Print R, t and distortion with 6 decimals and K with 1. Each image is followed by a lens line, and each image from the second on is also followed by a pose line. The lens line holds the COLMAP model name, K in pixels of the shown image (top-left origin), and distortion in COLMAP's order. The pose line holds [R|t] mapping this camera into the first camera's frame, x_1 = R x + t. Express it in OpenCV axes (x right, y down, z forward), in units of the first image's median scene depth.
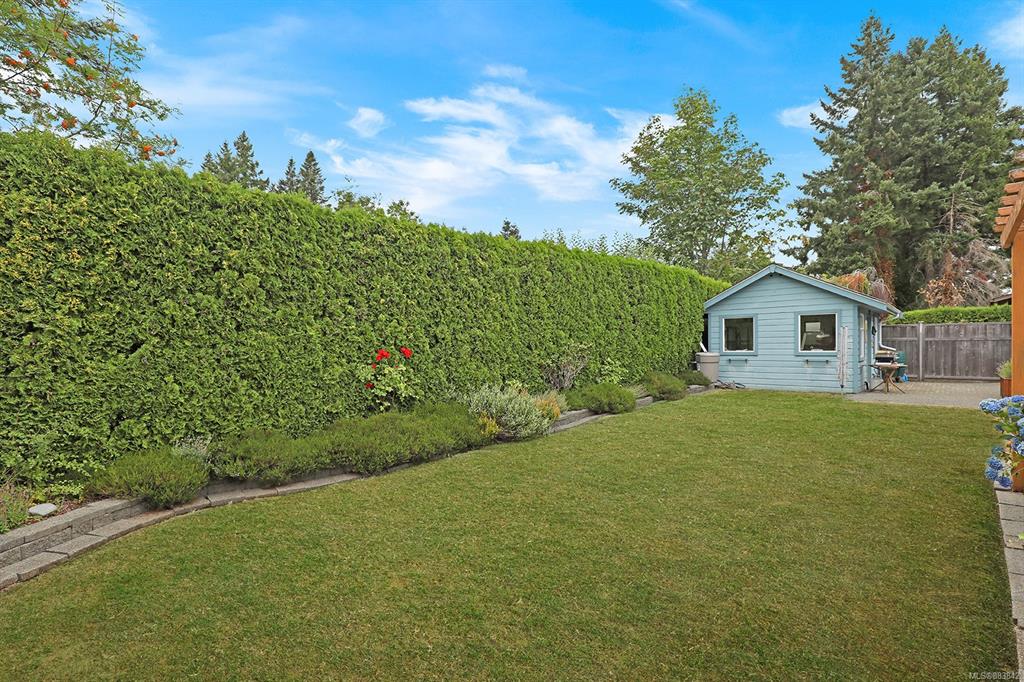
lens RADIAL K [[464.4, 0, 534.1], [0, 464.4, 354.4], [0, 0, 1]] dist [-0.005230, 0.000037]
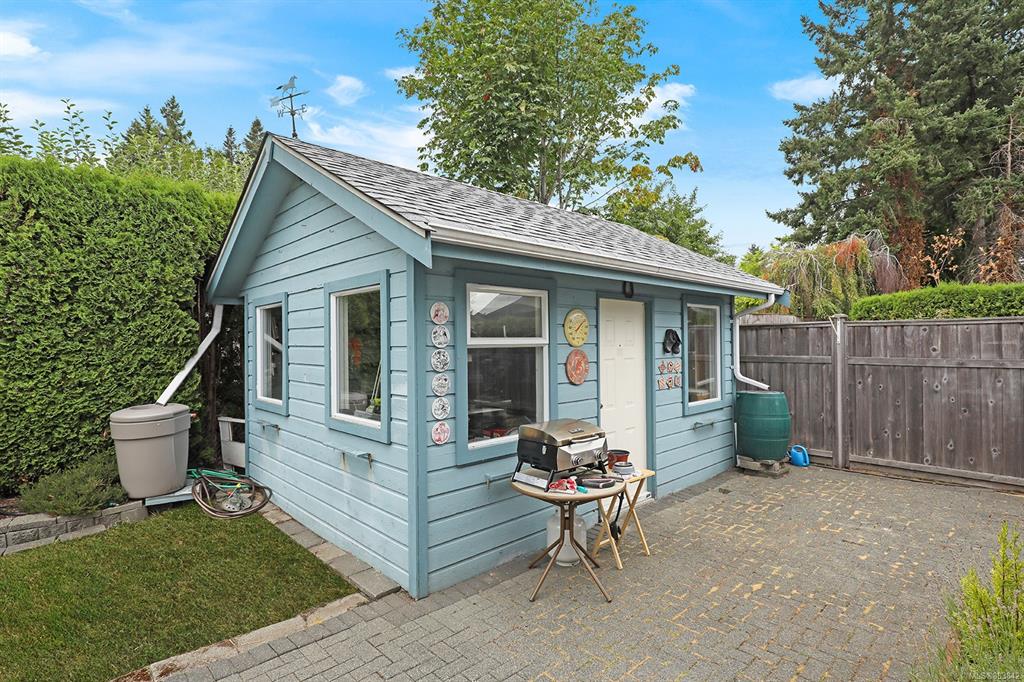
lens RADIAL K [[505.7, 0, 539.4], [0, 505.7, 341.6], [0, 0, 1]] dist [-0.010836, 0.000911]
pose [[0.998329, 0.001878, -0.057748, 0.280175], [-0.002833, 0.999860, -0.016474, -0.018775], [0.057709, 0.016610, 0.998195, 0.258533]]
